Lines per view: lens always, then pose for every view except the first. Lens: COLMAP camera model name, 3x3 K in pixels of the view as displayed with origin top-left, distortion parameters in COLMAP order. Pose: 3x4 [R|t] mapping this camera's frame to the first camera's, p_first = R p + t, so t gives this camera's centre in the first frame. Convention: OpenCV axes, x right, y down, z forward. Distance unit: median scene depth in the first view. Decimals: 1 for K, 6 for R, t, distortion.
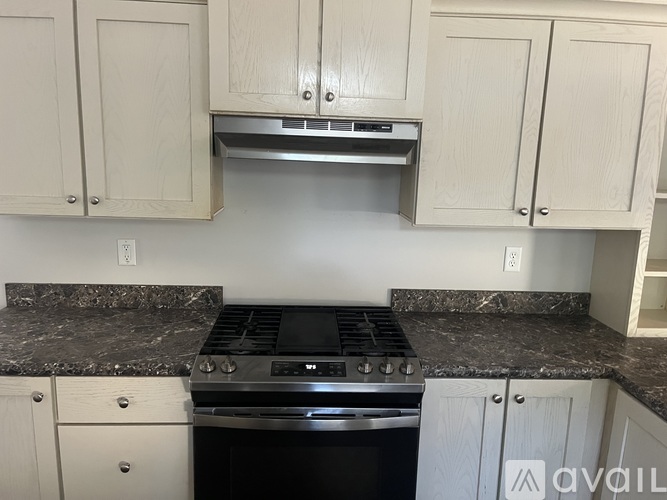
lens RADIAL K [[514.3, 0, 334.0], [0, 514.3, 247.0], [0, 0, 1]] dist [0.027716, -0.000681]
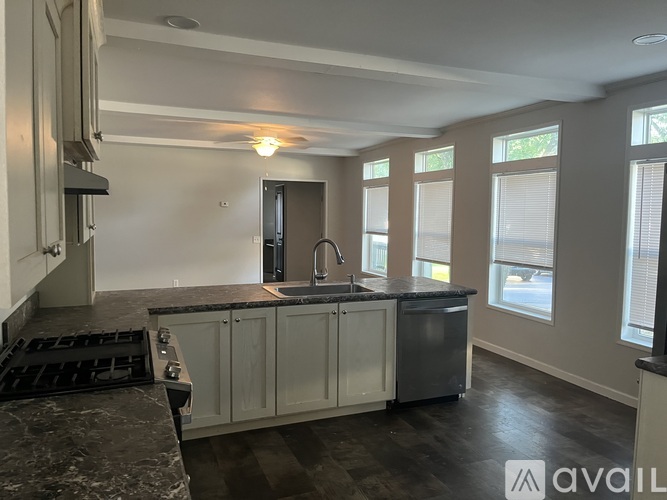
lens RADIAL K [[514.3, 0, 334.0], [0, 514.3, 247.0], [0, 0, 1]] dist [0.027716, -0.000681]
pose [[-0.329304, -0.101717, 0.938729, -1.153504], [0.156412, 0.974569, 0.160469, -0.133174], [-0.931179, 0.199672, -0.305019, 0.813938]]
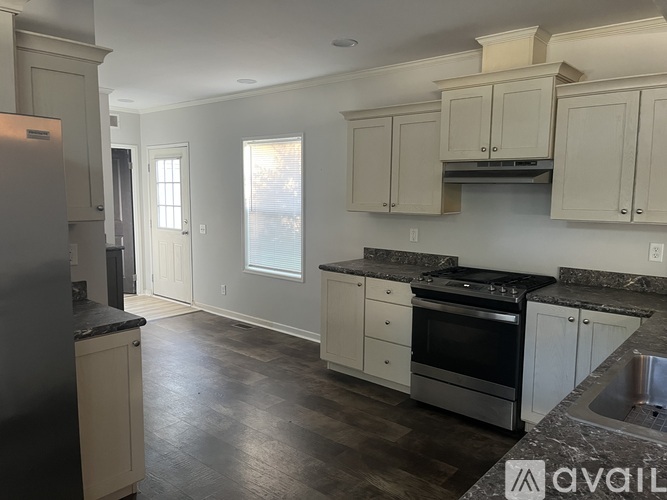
lens RADIAL K [[514.3, 0, 334.0], [0, 514.3, 247.0], [0, 0, 1]] dist [0.027716, -0.000681]
pose [[0.726832, 0.049431, -0.685034, 0.829296], [-0.111709, 0.992634, -0.046898, 0.209580], [0.677670, 0.110611, 0.727000, -0.707587]]
